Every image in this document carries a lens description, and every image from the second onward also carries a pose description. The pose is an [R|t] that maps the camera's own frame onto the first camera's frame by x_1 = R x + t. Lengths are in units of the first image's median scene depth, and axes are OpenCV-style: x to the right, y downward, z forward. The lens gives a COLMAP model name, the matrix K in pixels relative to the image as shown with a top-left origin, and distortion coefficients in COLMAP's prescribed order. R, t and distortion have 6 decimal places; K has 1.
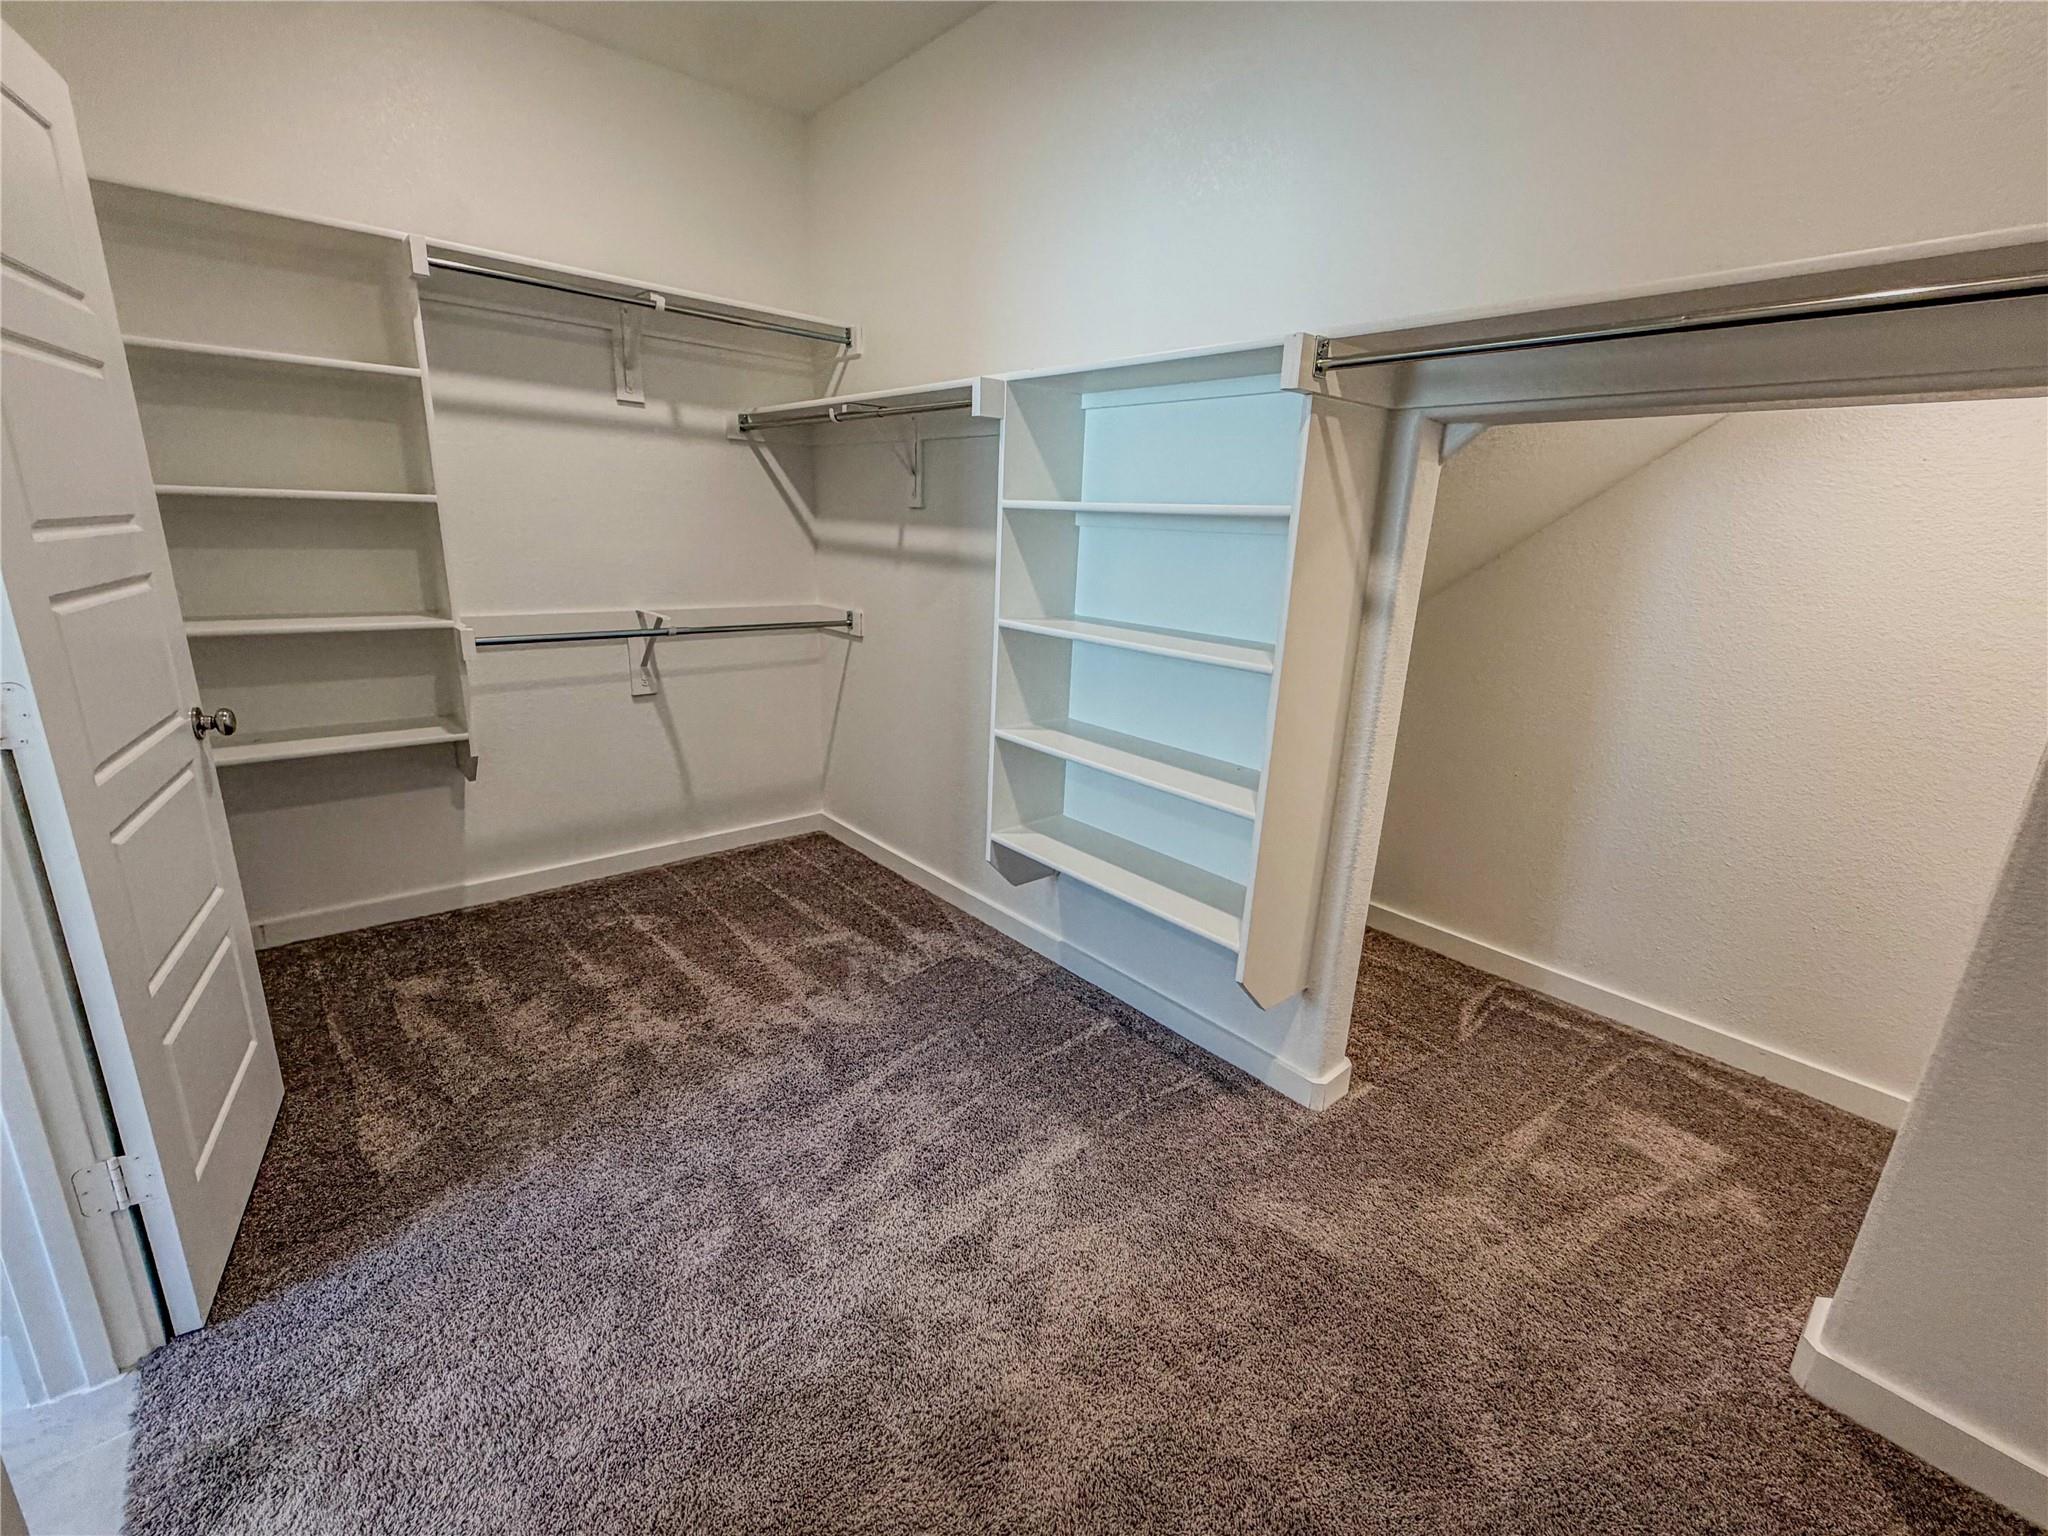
lens RADIAL K [[876.2, 0, 1026.1], [0, 876.2, 769.2], [0, 0, 1]] dist [0.009690, 0.000100]
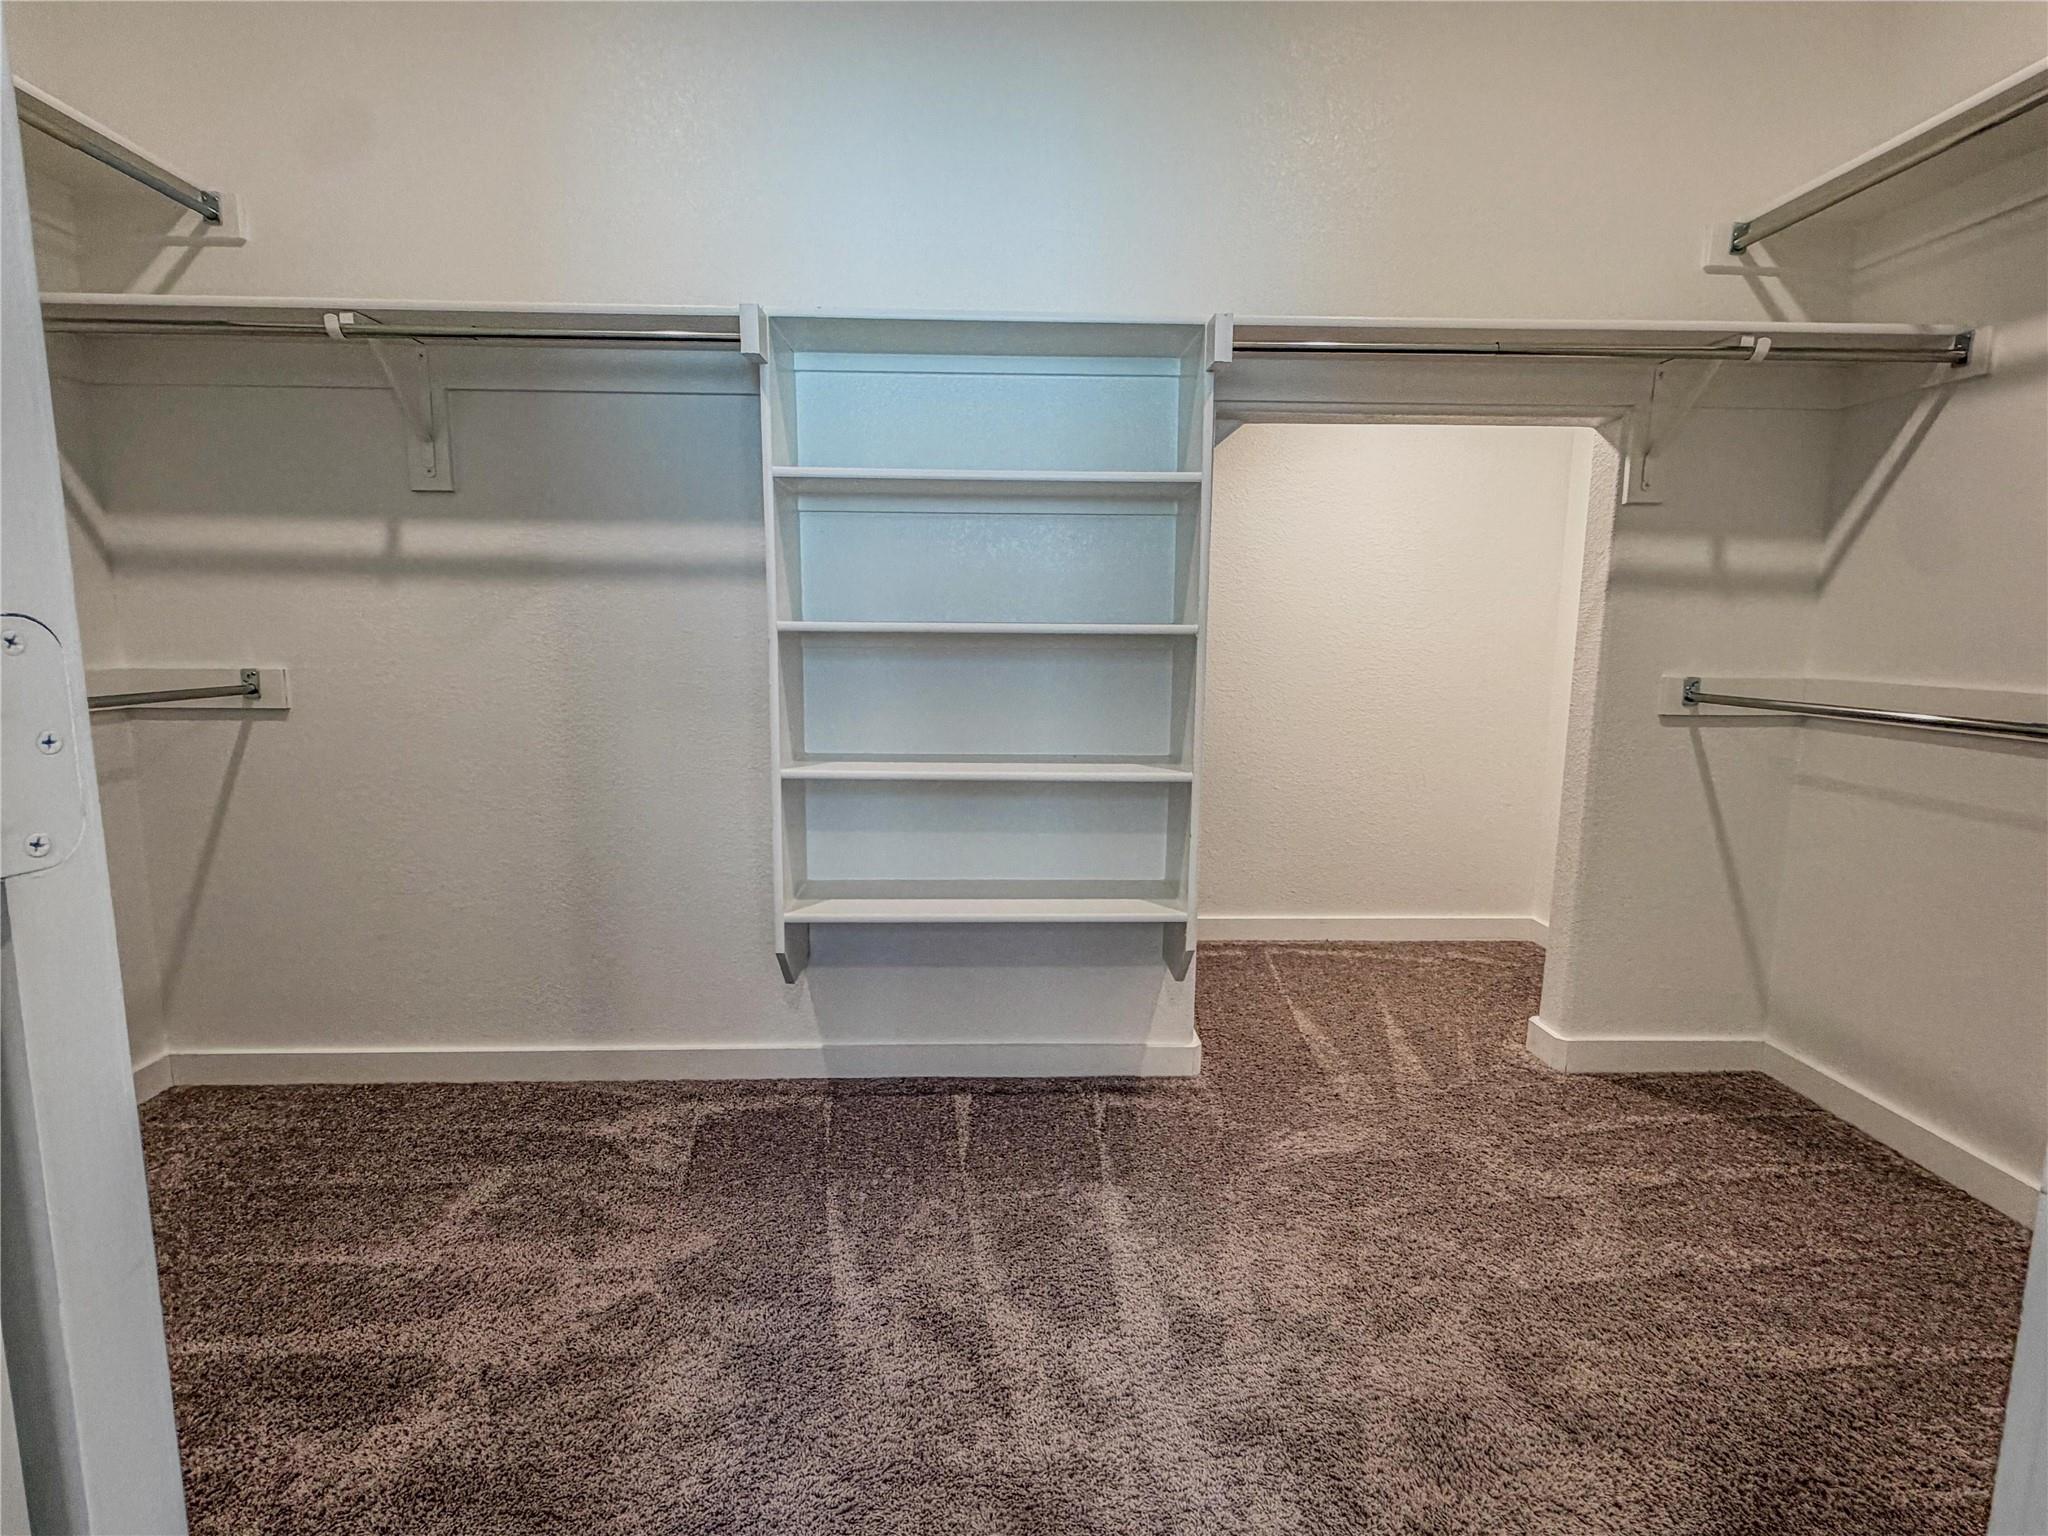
lens RADIAL K [[1031.4, 0, 1024.8], [0, 1031.4, 766.8], [0, 0, 1]] dist [0.008918, 0.001678]
pose [[0.635701, -0.142103, 0.758743, -0.526981], [0.229711, 0.973205, -0.010191, 0.008364], [-0.736965, 0.180771, 0.651310, 0.251888]]
